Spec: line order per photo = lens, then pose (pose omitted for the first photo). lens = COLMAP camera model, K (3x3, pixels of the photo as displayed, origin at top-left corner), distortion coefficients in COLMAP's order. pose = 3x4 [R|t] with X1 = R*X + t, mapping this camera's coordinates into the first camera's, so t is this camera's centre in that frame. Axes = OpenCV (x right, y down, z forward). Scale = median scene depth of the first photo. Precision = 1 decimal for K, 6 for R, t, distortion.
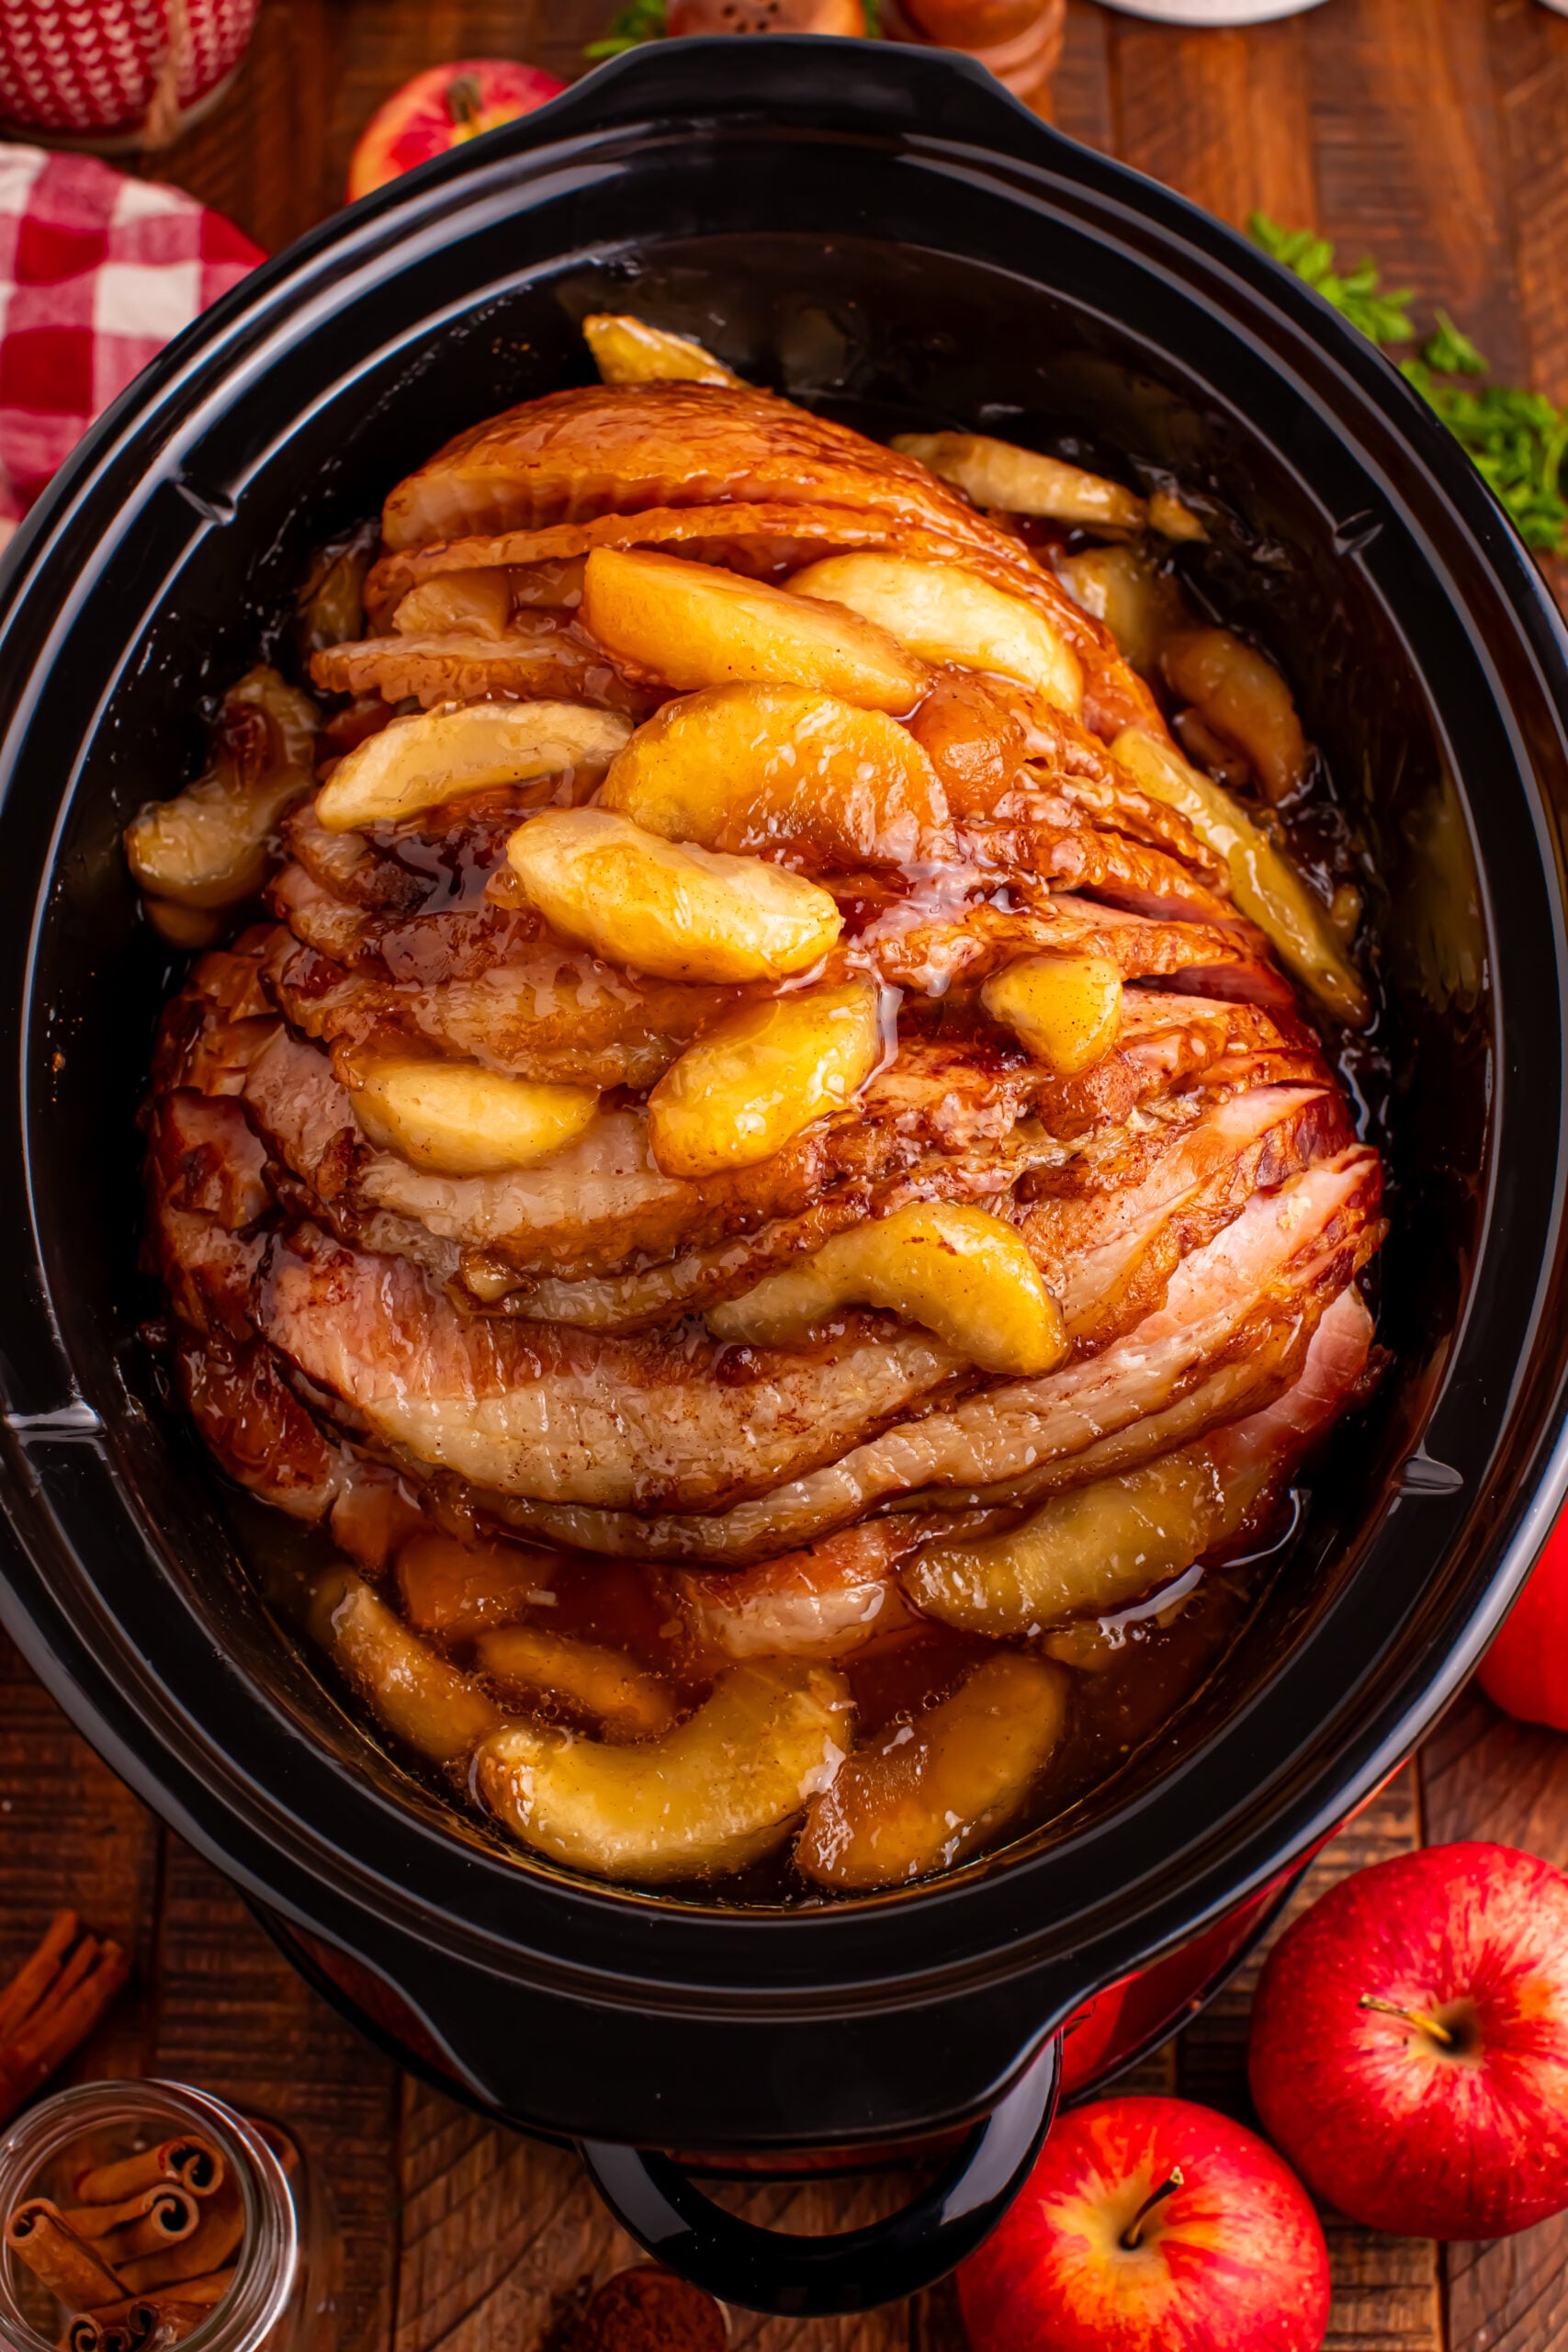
lens RADIAL K [[3446.5, 0, 779.6], [0, 3446.5, 1095.7], [0, 0, 1]] dist [-0.176669, 0.244766]
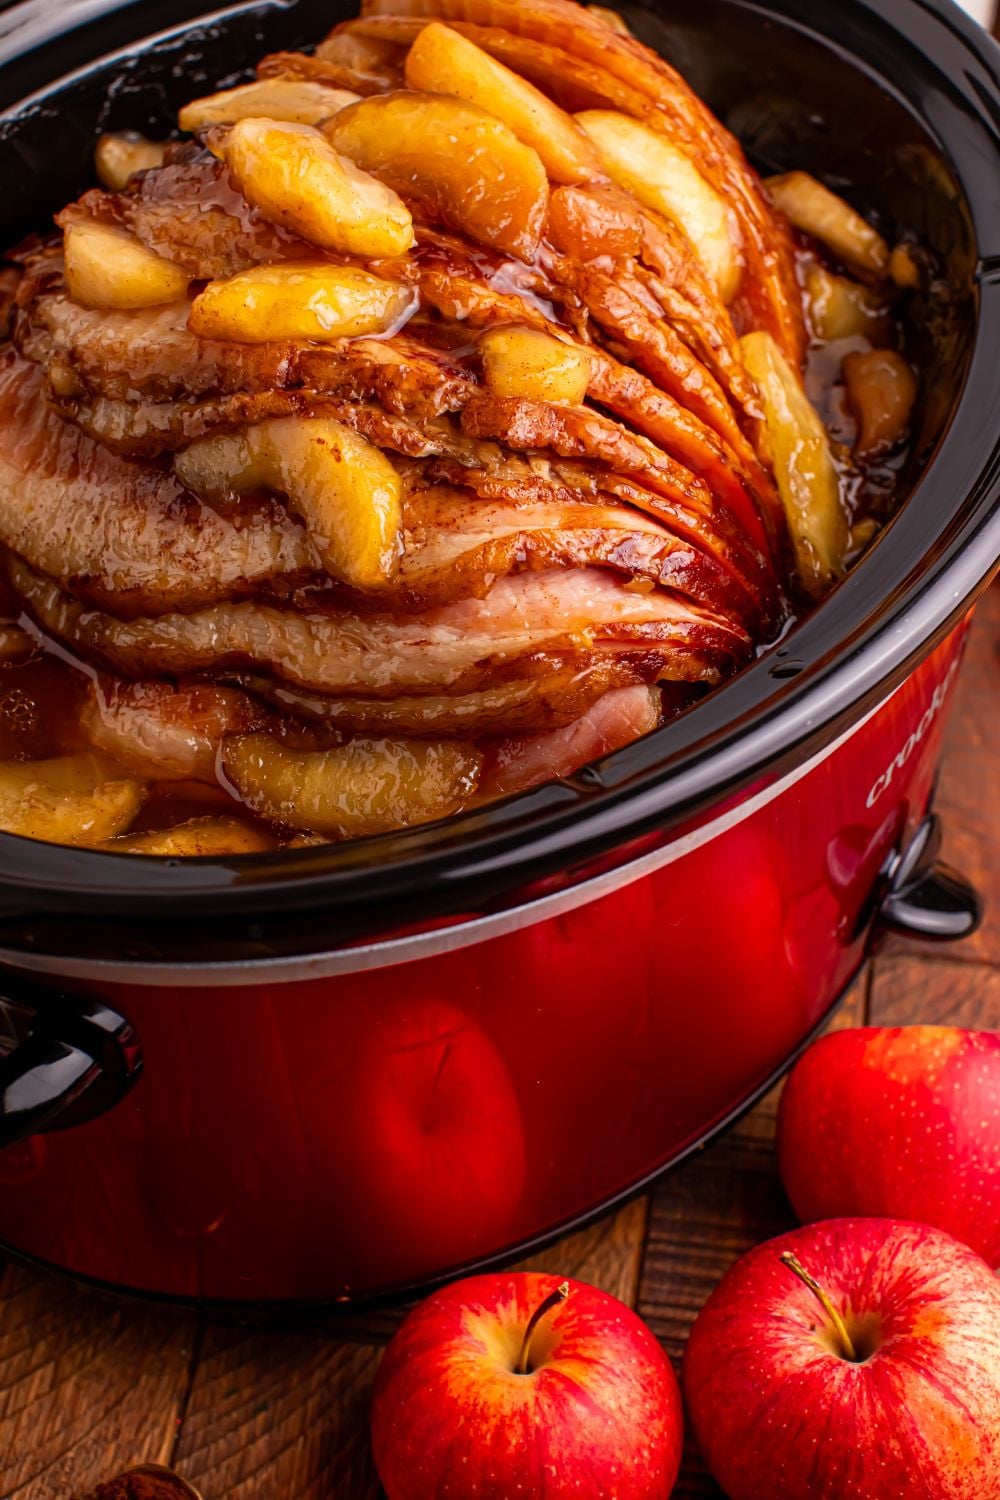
lens RADIAL K [[2198.2, 0, 497.2], [0, 2198.2, 698.8], [0, 0, 1]] dist [-0.176669, 0.244766]
pose [[0.844691, 0.412308, -0.341319, 0.391229], [-0.484469, 0.860045, -0.160036, 0.211254], [0.227566, 0.300540, 0.926223, 0.287116]]
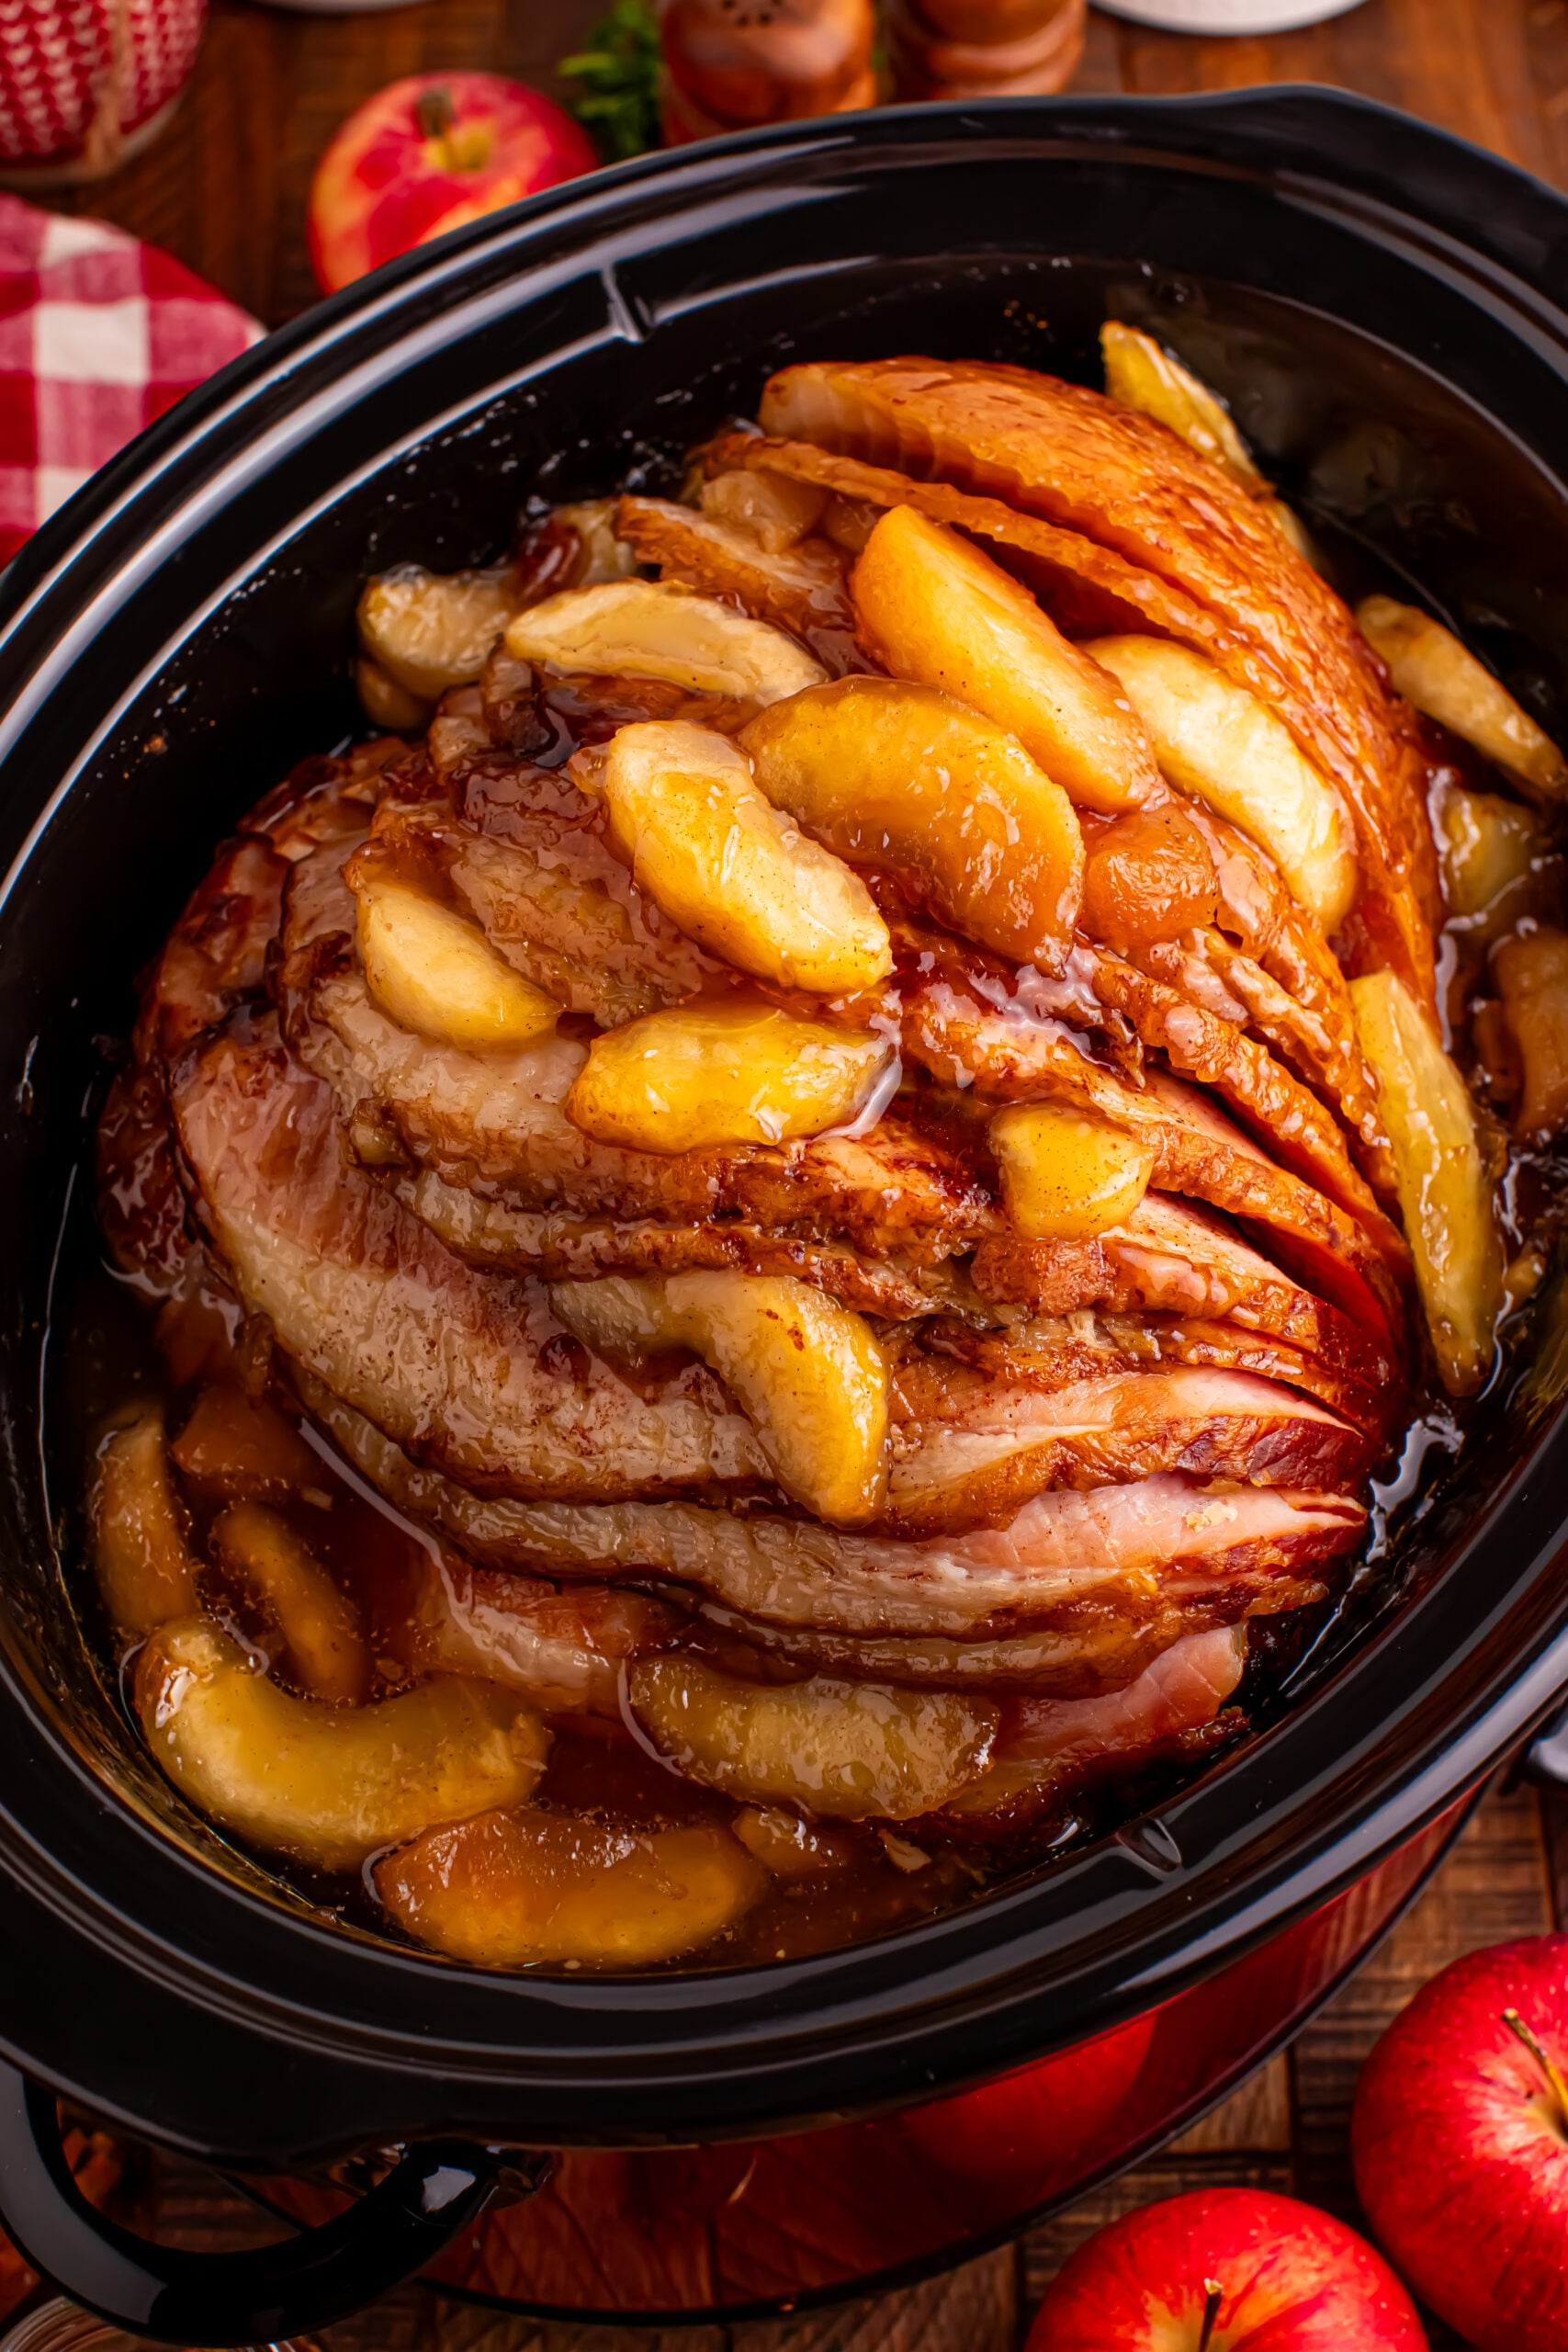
lens RADIAL K [[3612.6, 0, 784.0], [0, 3612.6, 1176.0], [0, 0, 1]] dist [-0.161269, 0.024163]
pose [[0.851032, 0.465111, -0.243754, 0.241572], [-0.472961, 0.880605, 0.029022, -0.017055], [0.228149, 0.090588, 0.969403, 0.095337]]
